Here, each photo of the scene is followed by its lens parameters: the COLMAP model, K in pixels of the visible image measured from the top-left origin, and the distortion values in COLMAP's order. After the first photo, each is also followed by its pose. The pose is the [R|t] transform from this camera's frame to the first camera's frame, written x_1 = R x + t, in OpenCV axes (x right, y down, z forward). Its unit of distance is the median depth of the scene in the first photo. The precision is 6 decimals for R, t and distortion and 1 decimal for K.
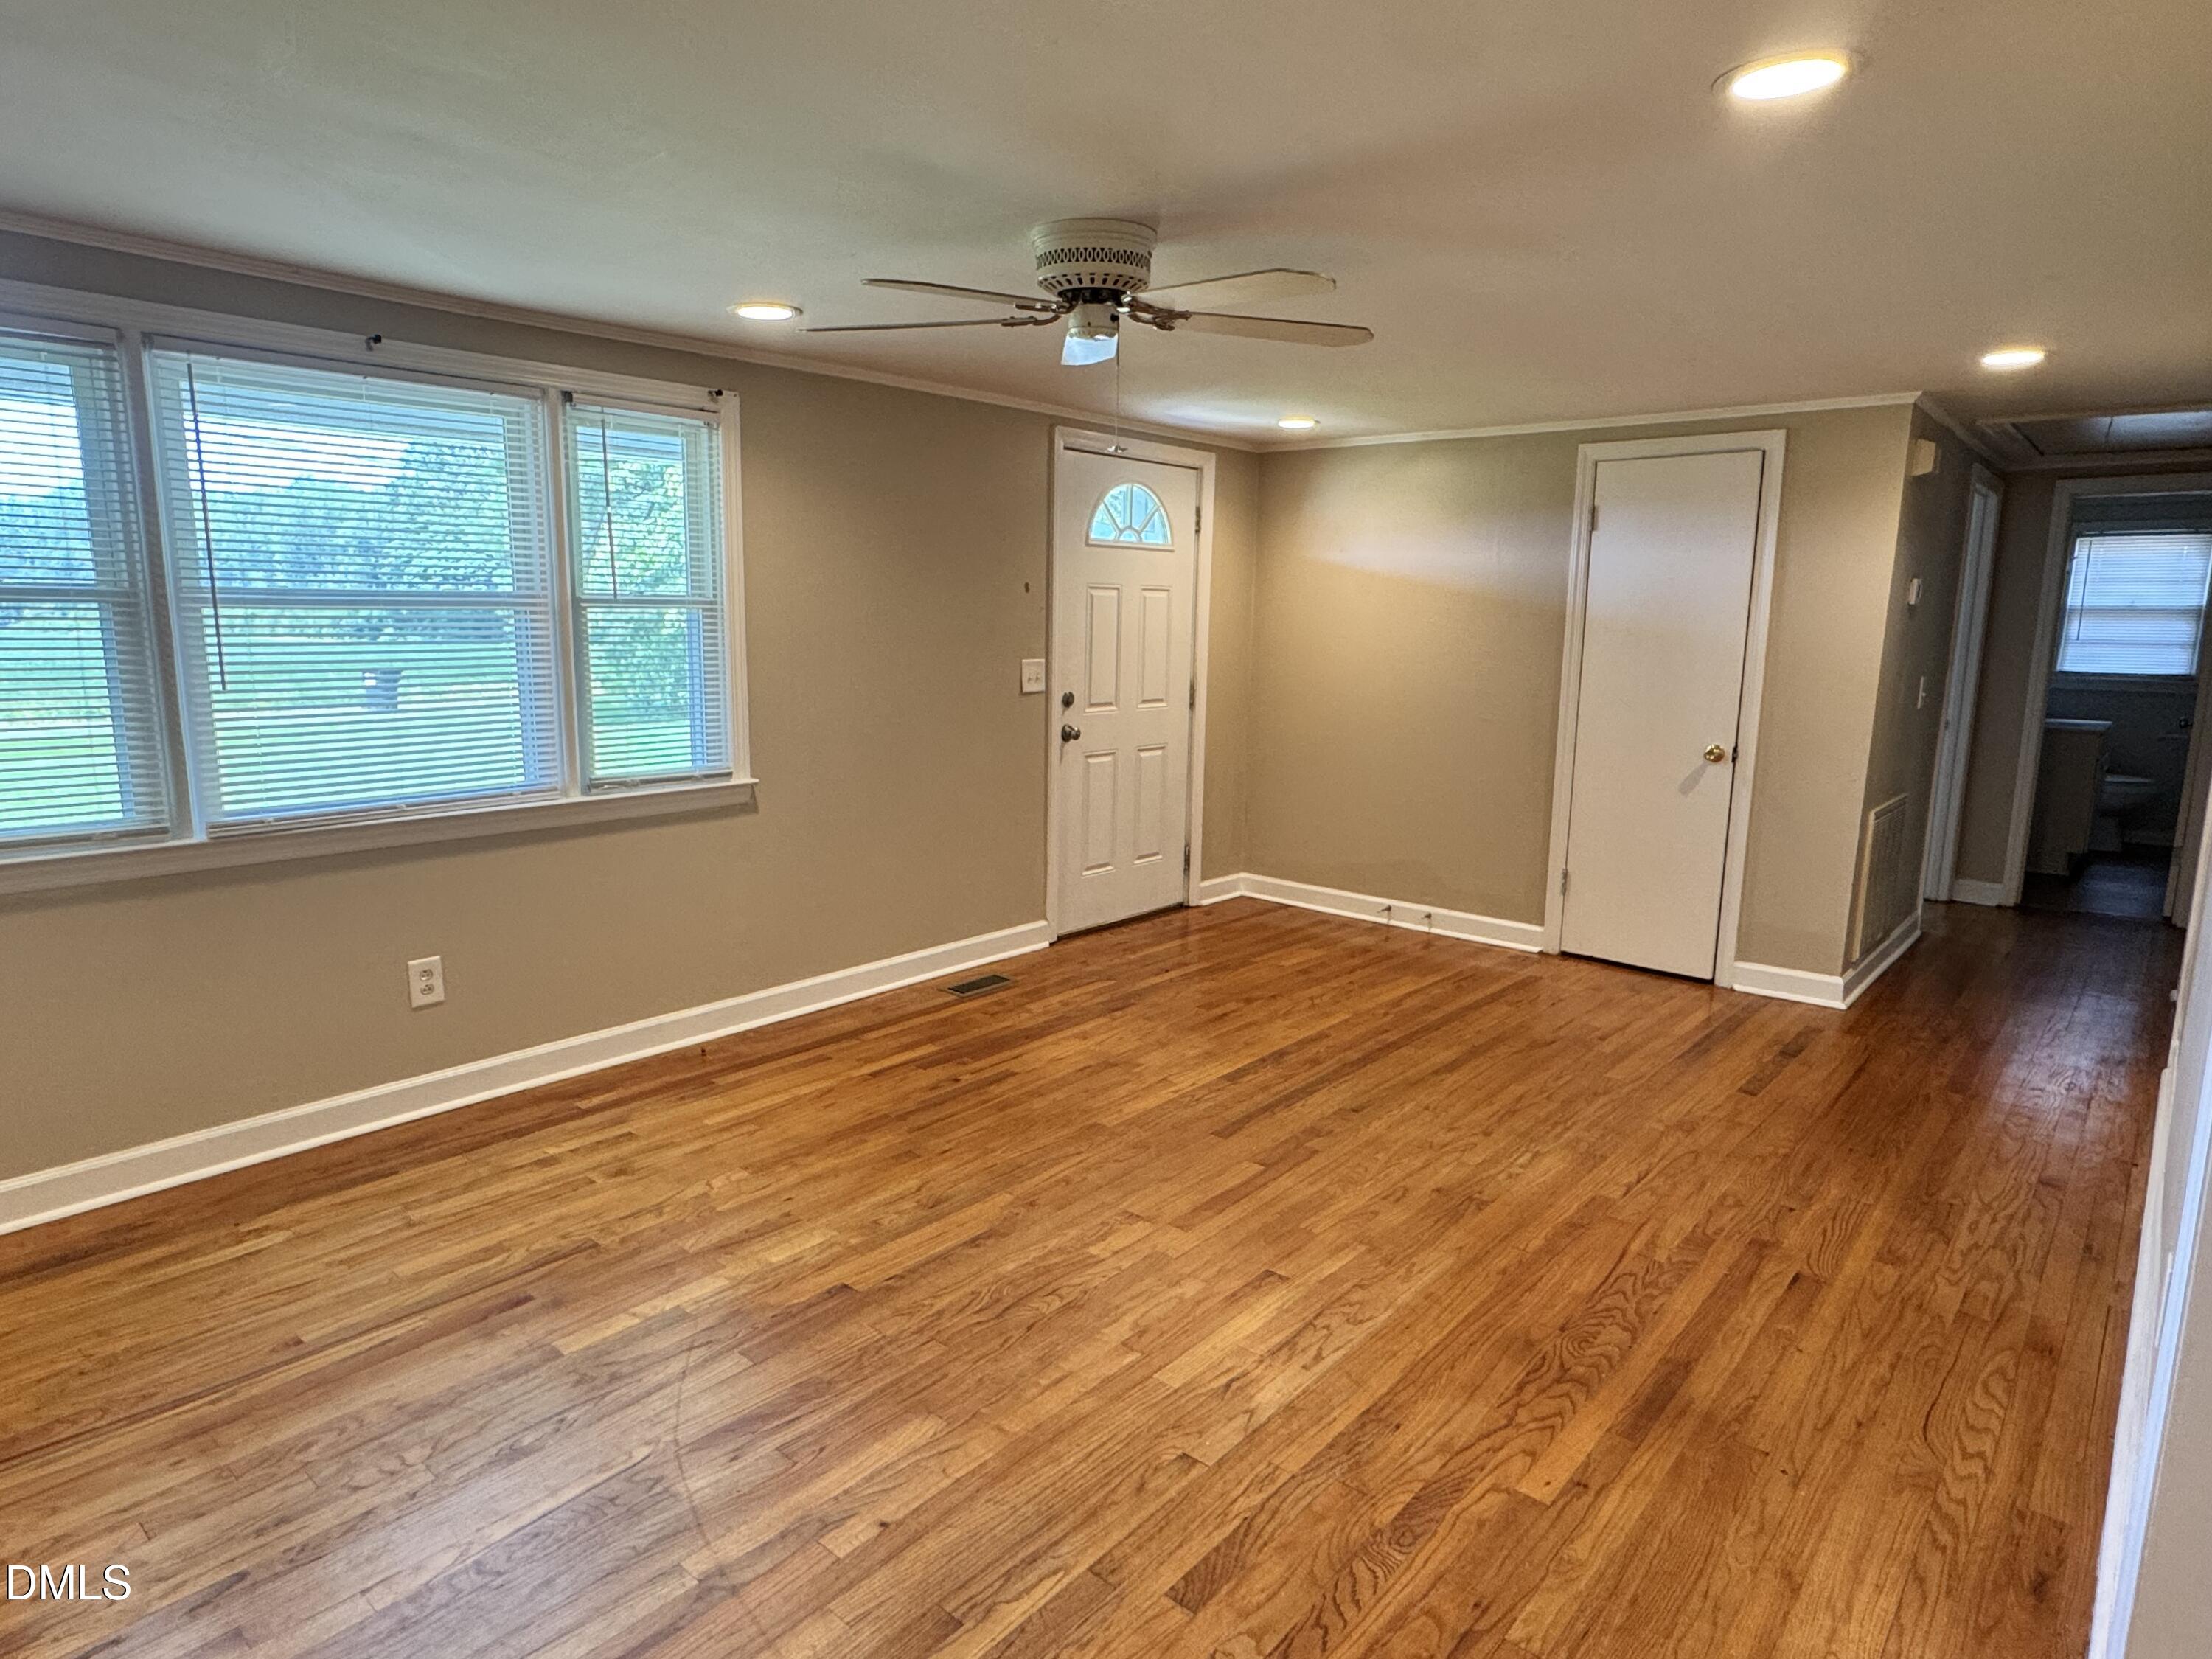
lens RADIAL K [[1290.4, 0, 1093.6], [0, 1290.4, 830.0], [0, 0, 1]] dist [-0.002677, 0.001465]
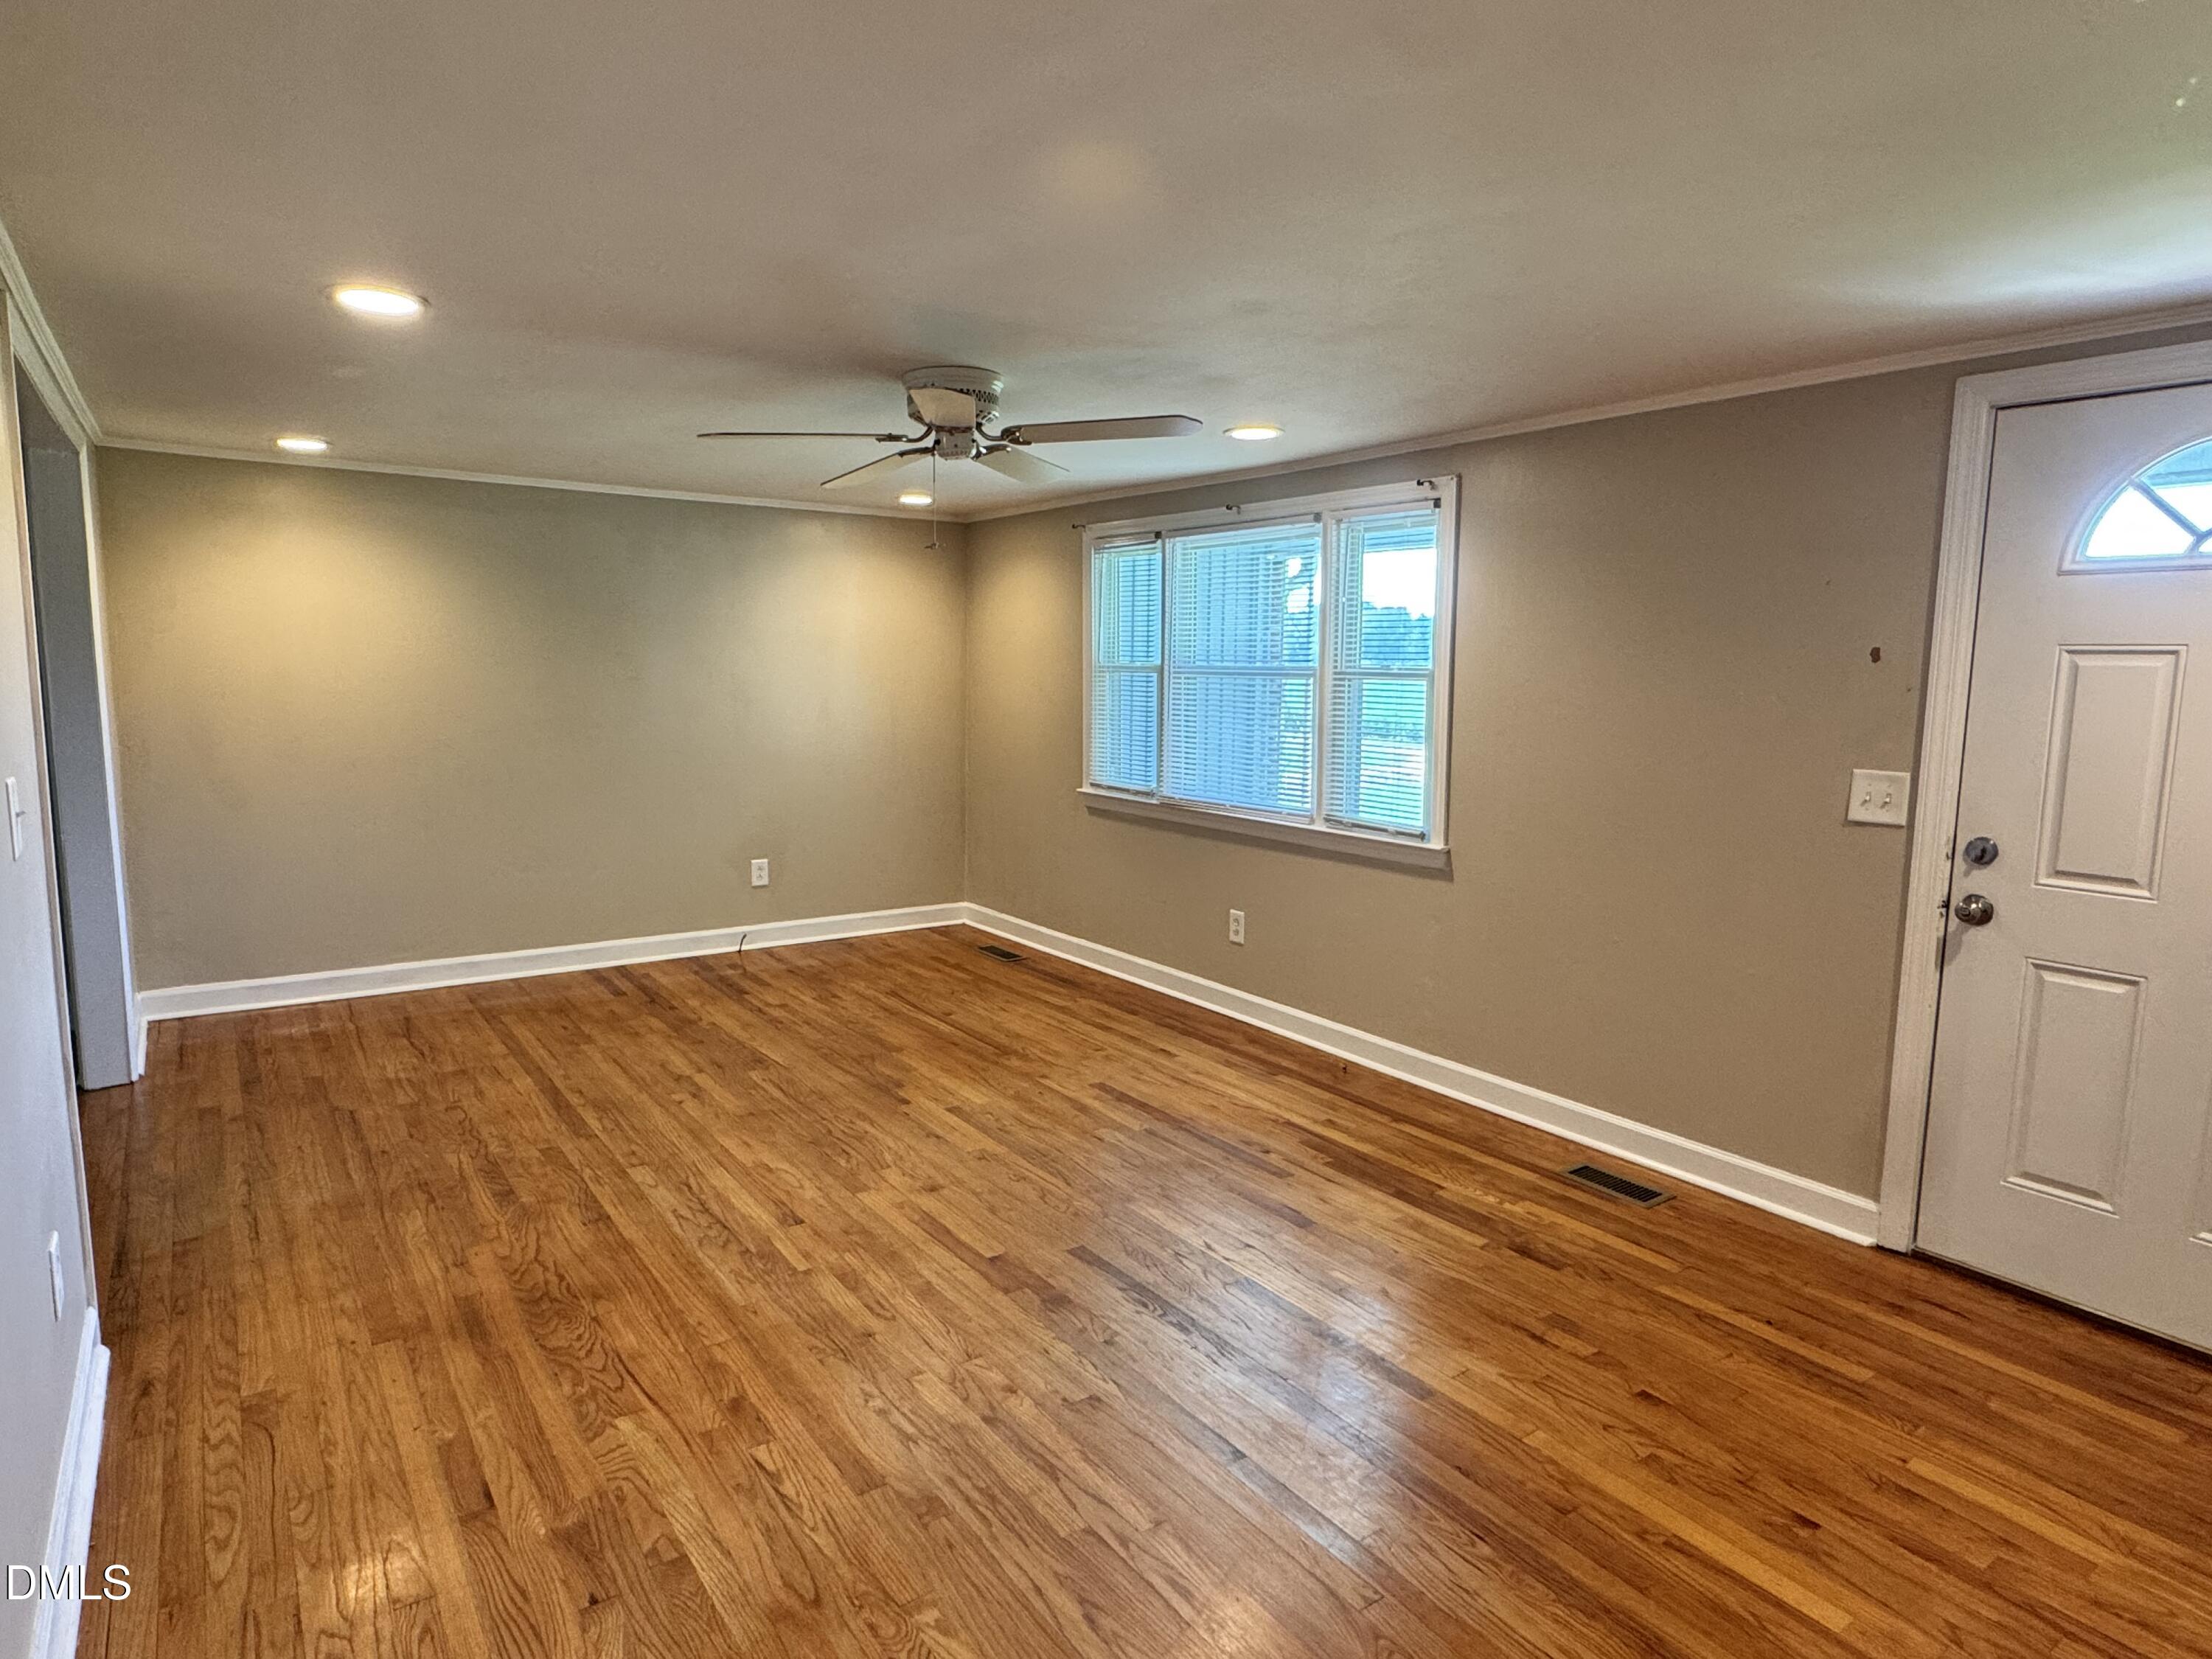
lens RADIAL K [[1290.4, 0, 1106.8], [0, 1290.4, 828.0], [0, 0, 1]] dist [-0.002677, 0.001465]
pose [[-0.244614, 0.109865, -0.963376, 0.912372], [-0.180508, 0.971032, 0.156571, -0.193137], [0.952670, 0.212197, -0.217696, 1.126338]]
